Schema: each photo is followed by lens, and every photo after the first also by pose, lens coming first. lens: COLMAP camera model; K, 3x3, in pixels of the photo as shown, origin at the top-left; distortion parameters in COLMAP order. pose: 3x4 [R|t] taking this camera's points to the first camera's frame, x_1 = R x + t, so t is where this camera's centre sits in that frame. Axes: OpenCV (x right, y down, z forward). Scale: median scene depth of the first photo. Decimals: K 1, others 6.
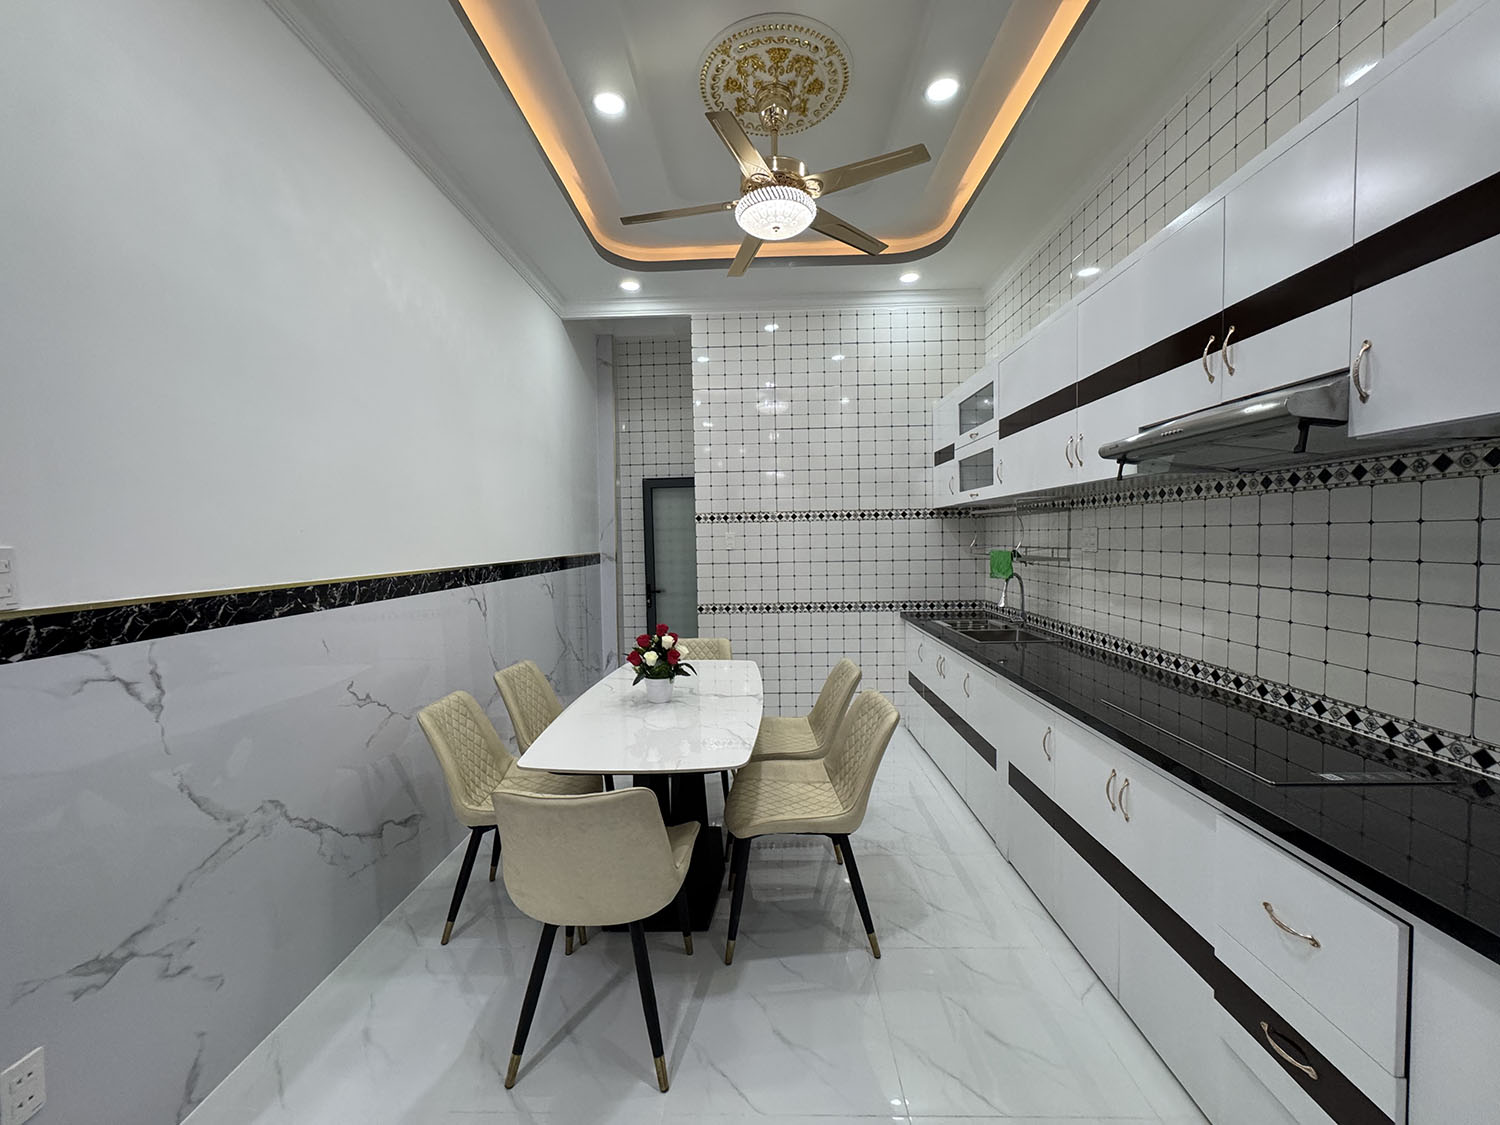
lens RADIAL K [[600.2, 0, 750.0], [0, 600.2, 562.5], [0, 0, 1]] dist [-0.001187, -0.000160]
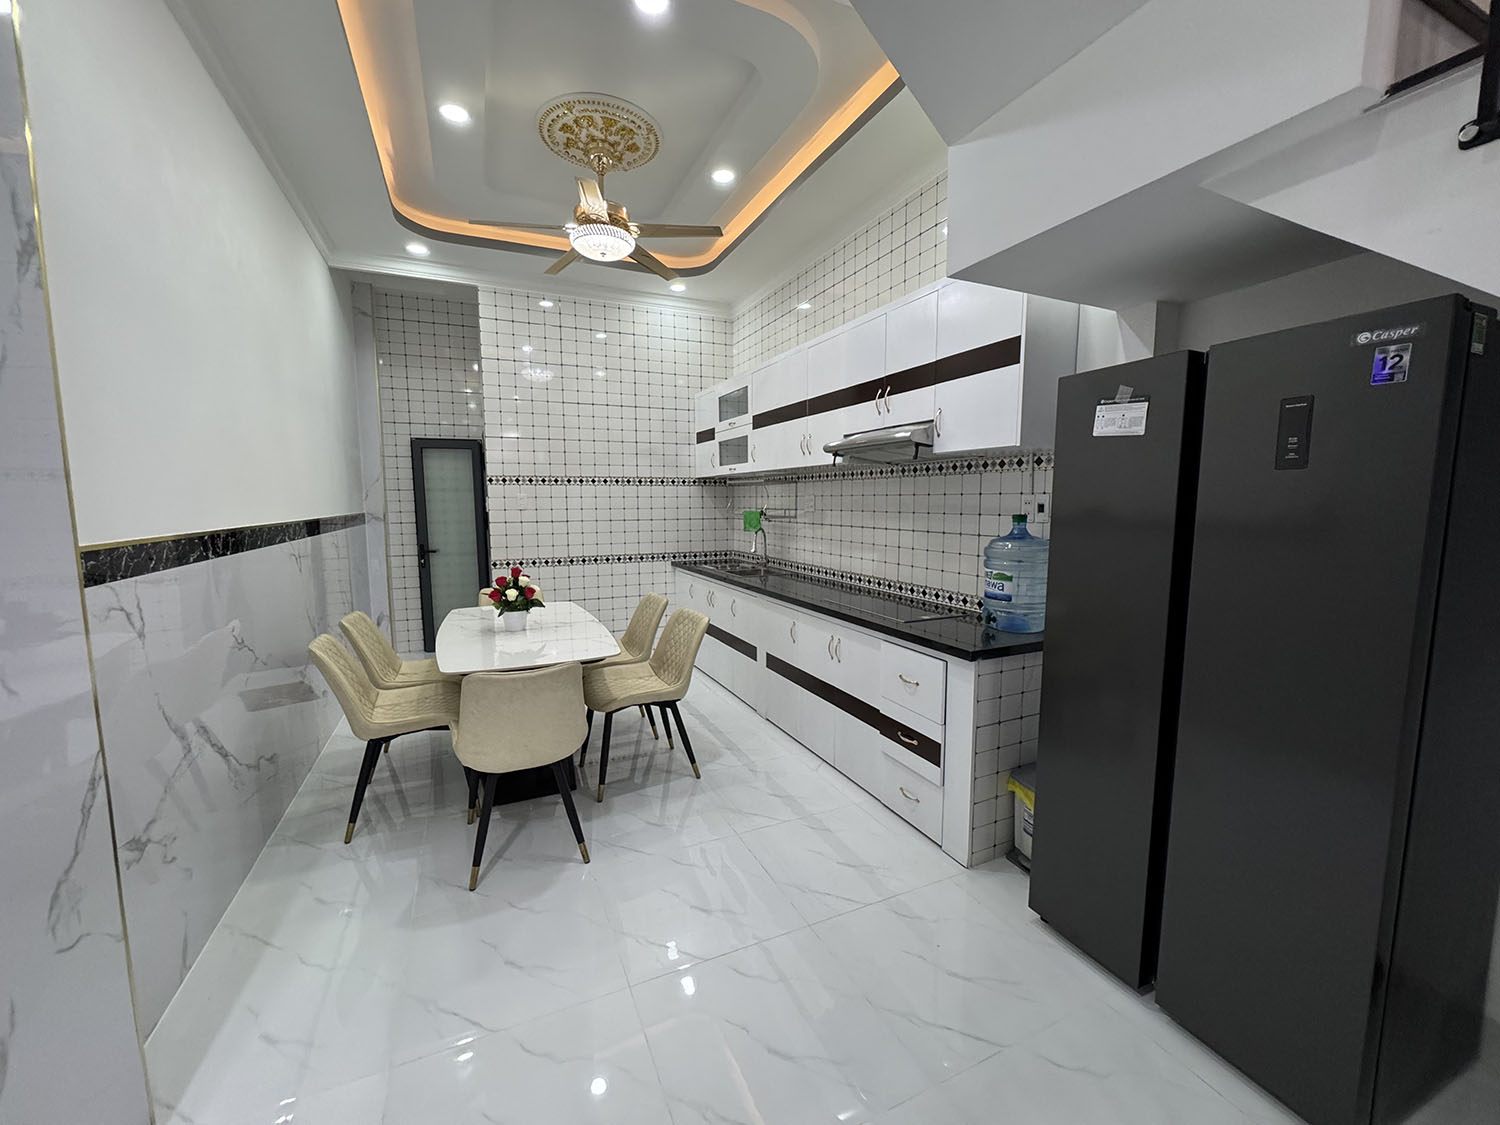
lens RADIAL K [[600.2, 0, 750.0], [0, 600.2, 562.5], [0, 0, 1]] dist [-0.001187, -0.000160]
pose [[0.897611, -0.031156, 0.439686, -0.228597], [0.005819, 0.998250, 0.058855, 0.020381], [-0.440750, -0.050271, 0.896221, -0.276102]]
